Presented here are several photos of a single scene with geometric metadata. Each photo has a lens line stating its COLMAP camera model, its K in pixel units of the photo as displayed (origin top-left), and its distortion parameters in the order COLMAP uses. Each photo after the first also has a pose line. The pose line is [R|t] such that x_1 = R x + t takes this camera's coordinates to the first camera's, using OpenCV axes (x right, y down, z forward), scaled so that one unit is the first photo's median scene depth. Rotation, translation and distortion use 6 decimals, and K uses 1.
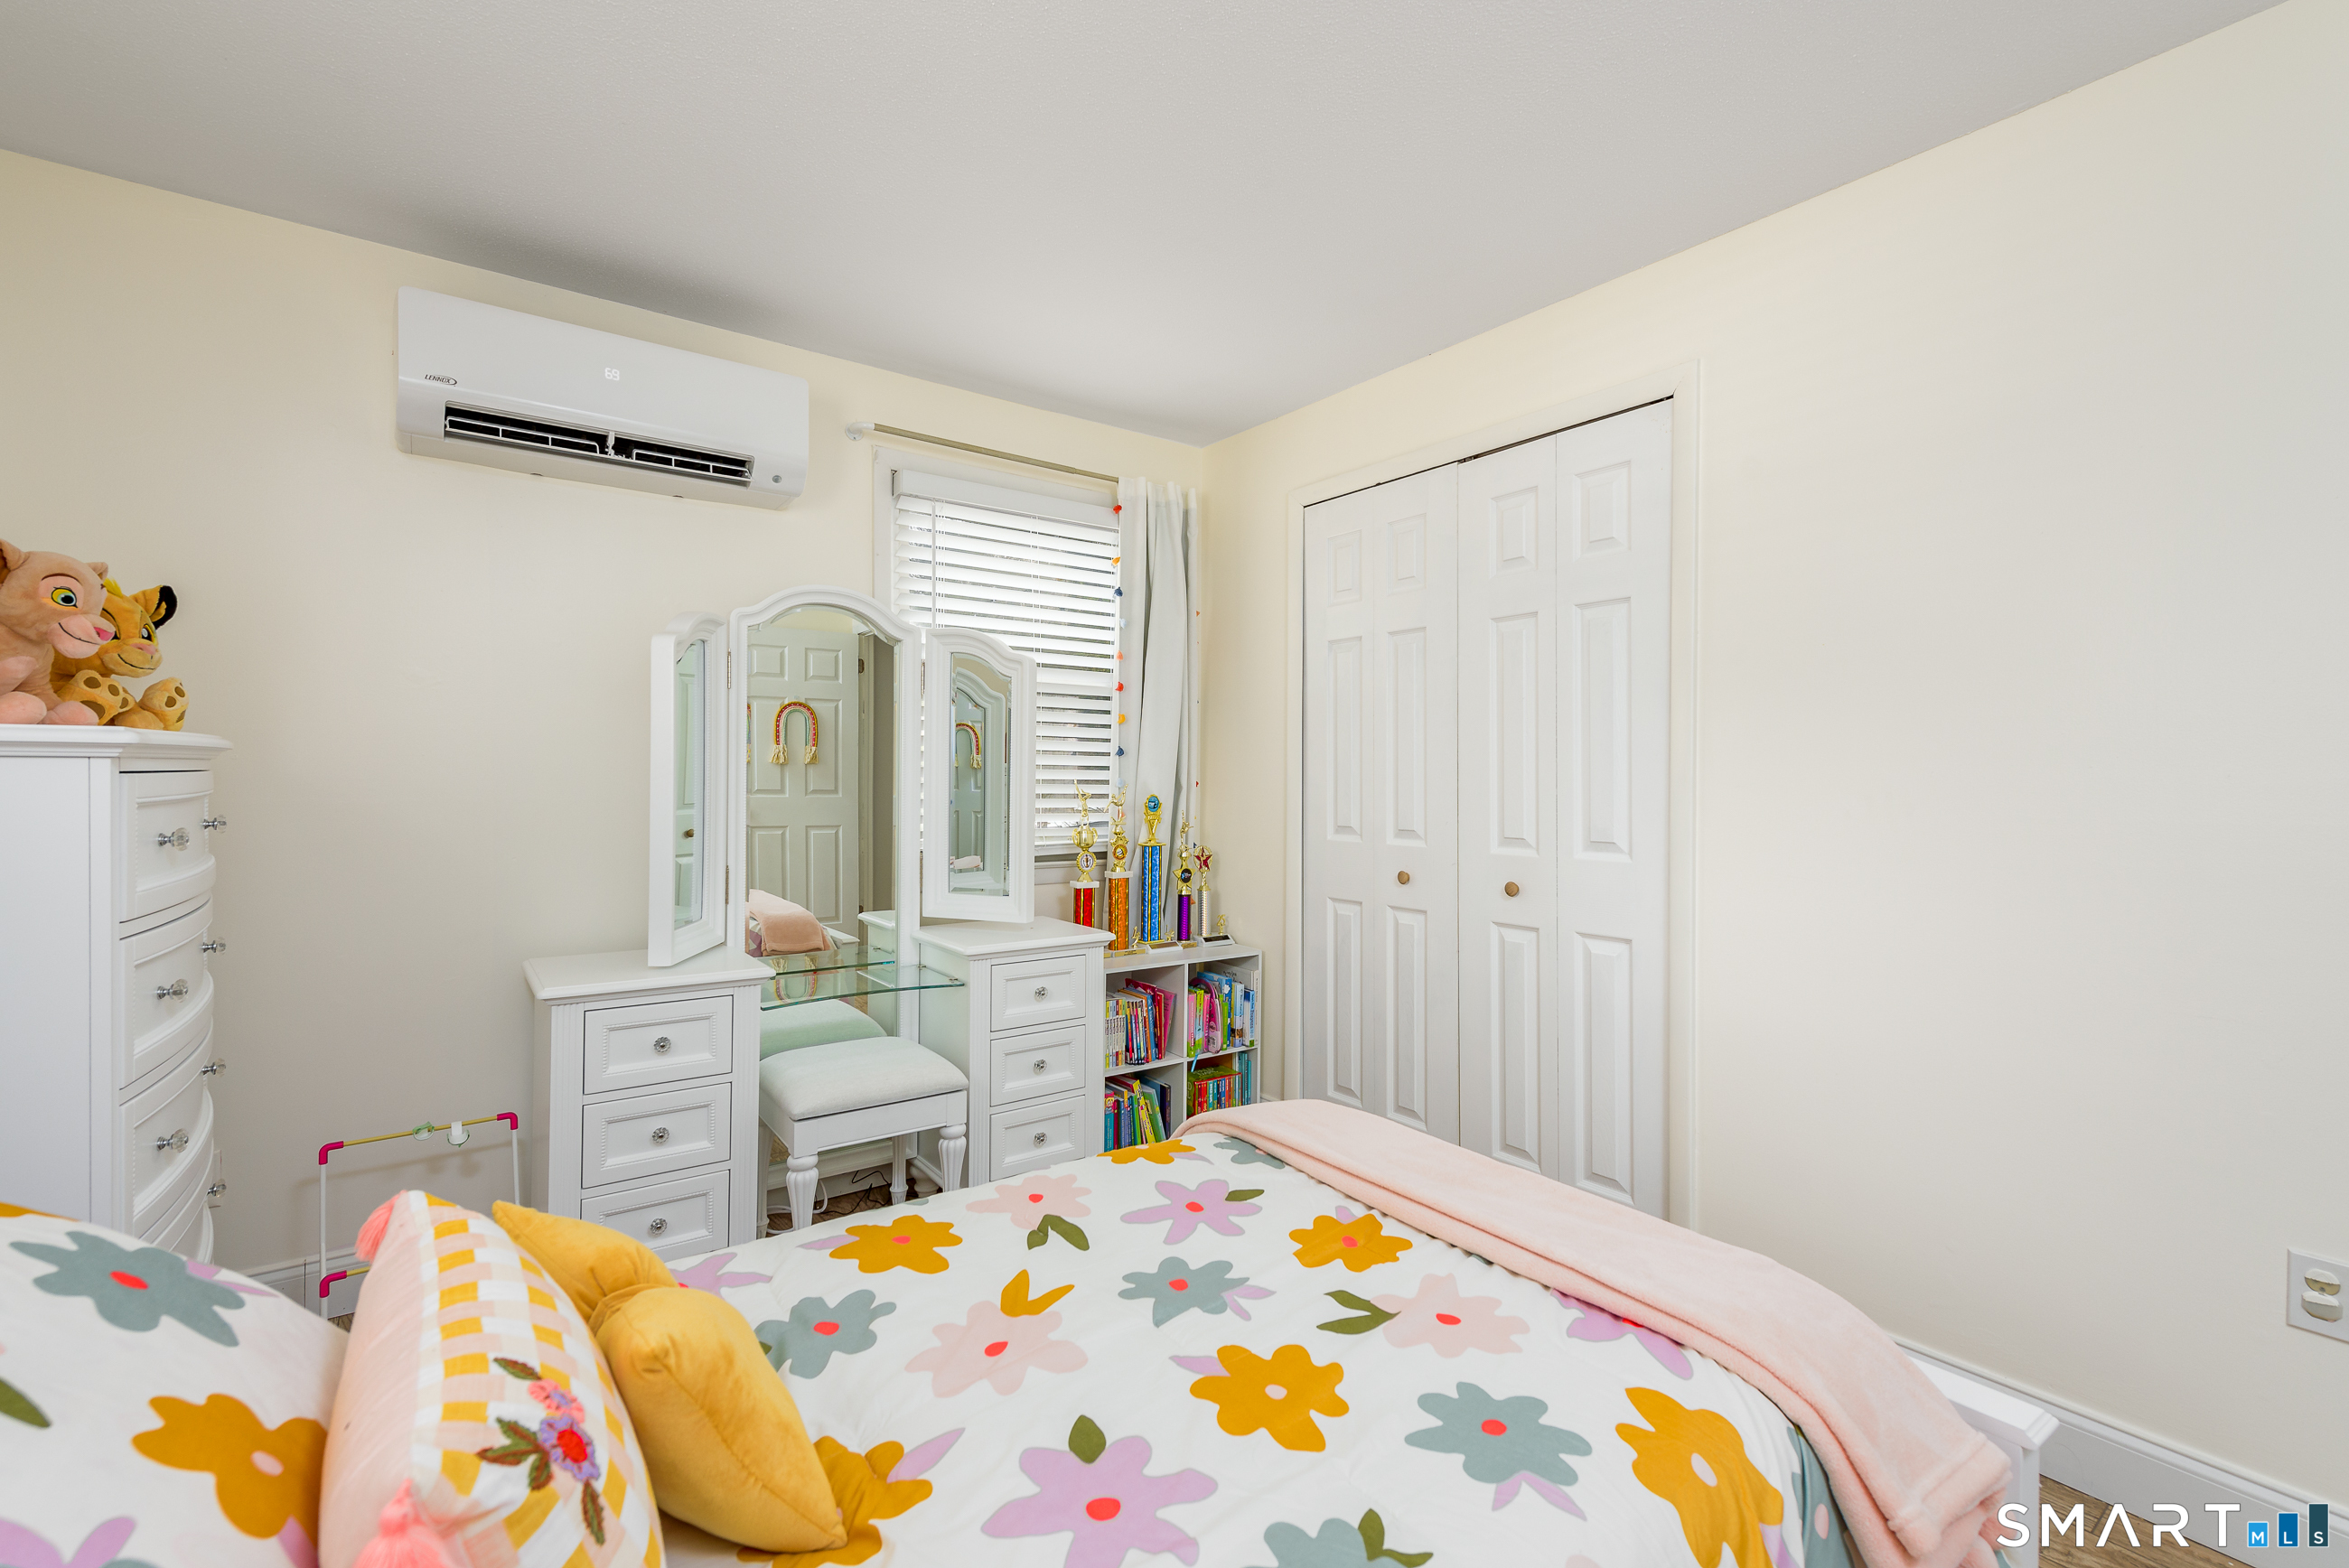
lens RADIAL K [[1062.5, 0, 1167.9], [0, 1062.5, 769.9], [0, 0, 1]] dist [0.009550, -0.000496]
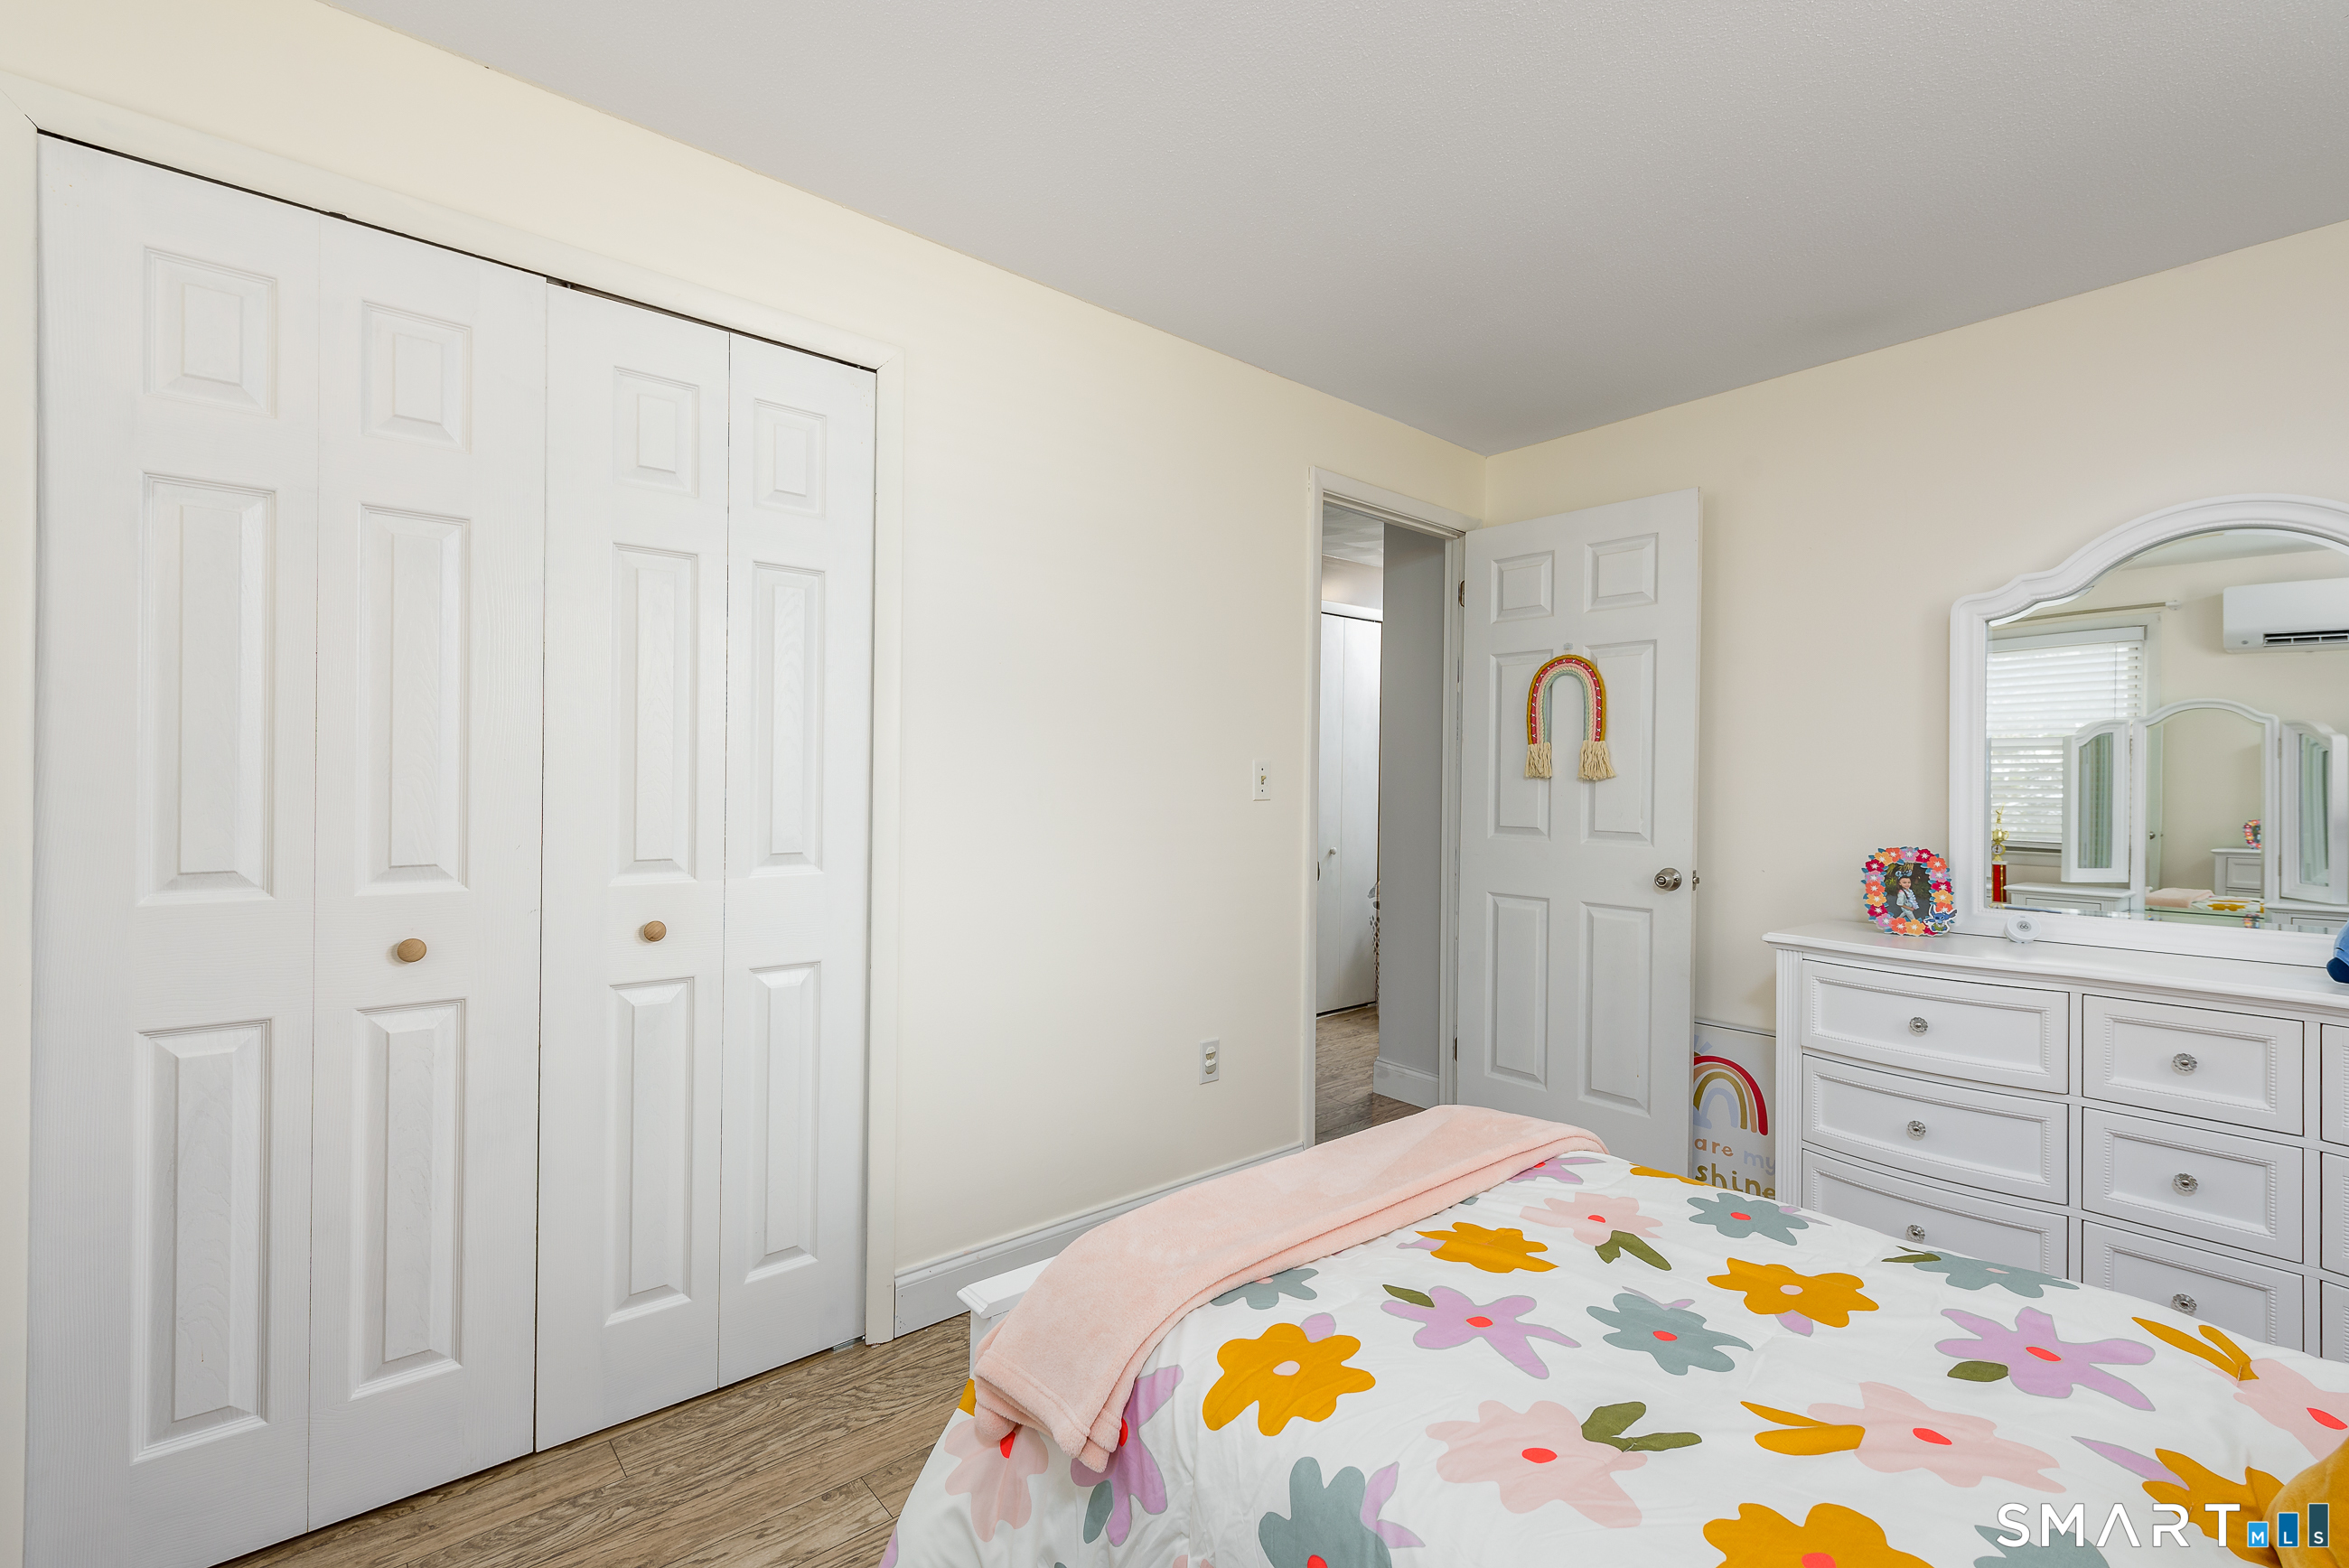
lens RADIAL K [[1062.5, 0, 1163.7], [0, 1062.5, 790.0], [0, 0, 1]] dist [0.009550, -0.000496]
pose [[-0.098679, -0.014773, 0.995010, -0.770562], [-0.015456, 0.999792, 0.013311, 0.006808], [-0.994999, -0.014065, -0.098887, 1.376233]]
